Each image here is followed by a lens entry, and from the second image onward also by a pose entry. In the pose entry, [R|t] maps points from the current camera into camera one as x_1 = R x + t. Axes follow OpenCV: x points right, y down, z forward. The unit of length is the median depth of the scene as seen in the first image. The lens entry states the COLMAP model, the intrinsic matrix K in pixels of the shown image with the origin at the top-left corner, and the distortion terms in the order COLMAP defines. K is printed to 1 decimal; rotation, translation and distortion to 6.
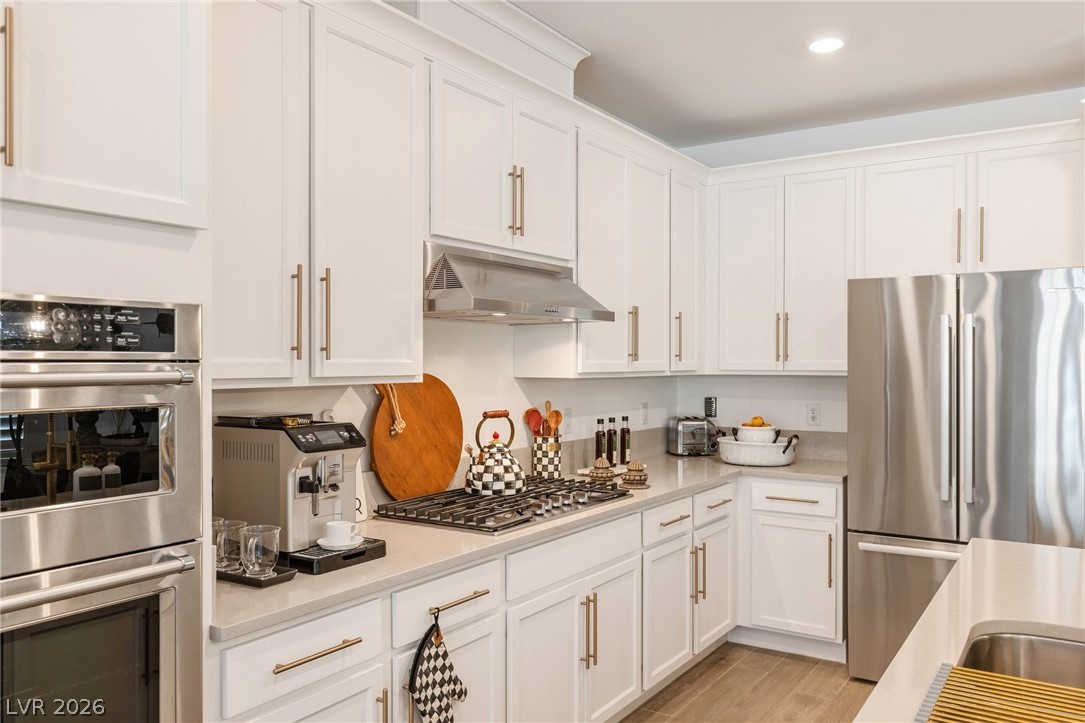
lens RADIAL K [[837.9, 0, 542.5], [0, 837.9, 361.0], [0, 0, 1]] dist [0.013550, -0.015524]
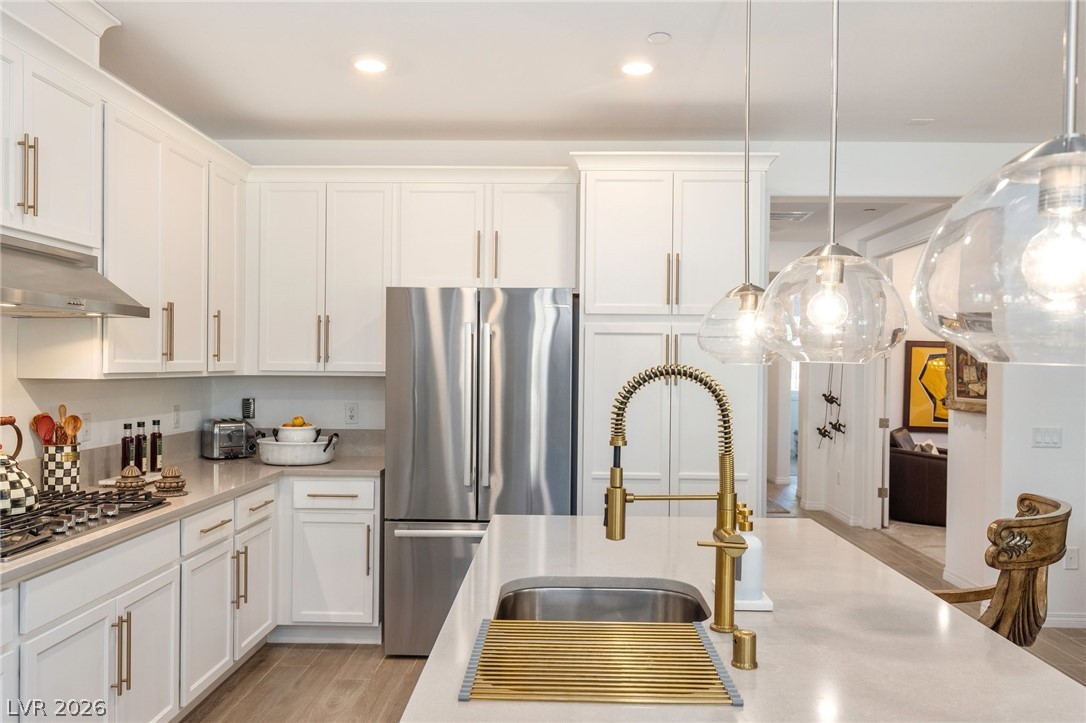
lens RADIAL K [[838.6, 0, 543.0], [0, 838.6, 364.7], [0, 0, 1]] dist [0.013550, -0.015524]
pose [[0.848633, 0.007812, 0.528925, -0.034741], [-0.009736, 0.999952, 0.000852, -0.000454], [-0.528893, -0.005873, 0.848668, -0.020127]]
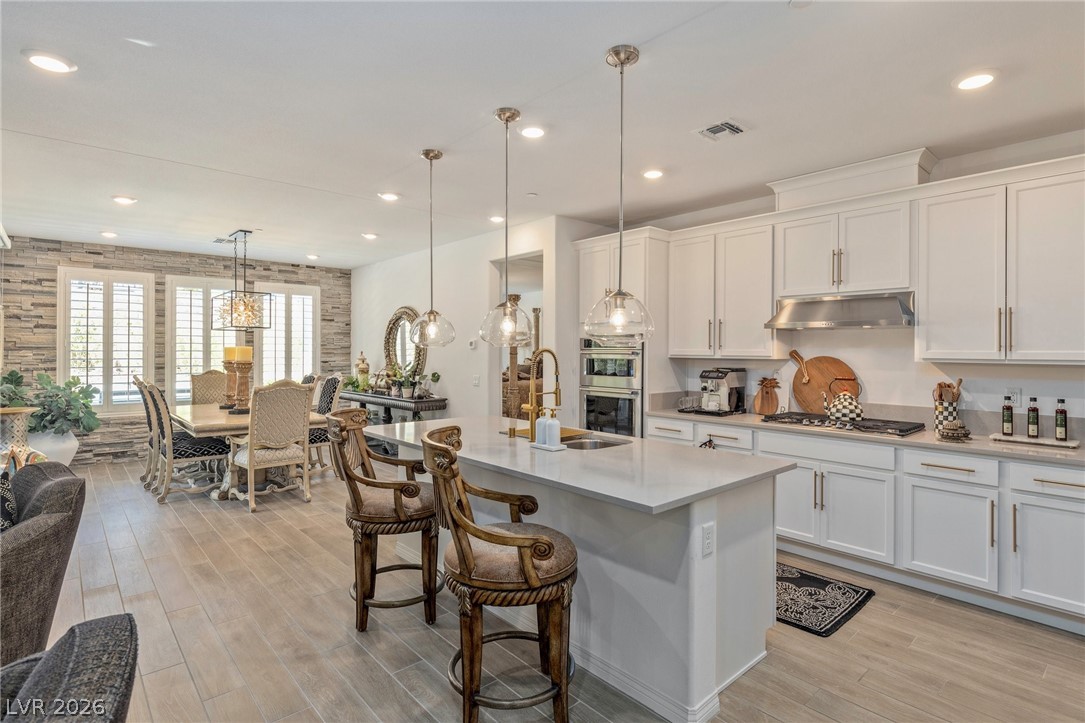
lens RADIAL K [[543.6, 0, 543.0], [0, 543.6, 353.3], [0, 0, 1]] dist [-0.011799, 0.000713]
pose [[-0.255690, 0.013088, -0.966670, 1.330855], [0.002008, 0.999913, 0.013007, -0.008515], [0.966757, 0.001384, -0.255695, 0.671635]]
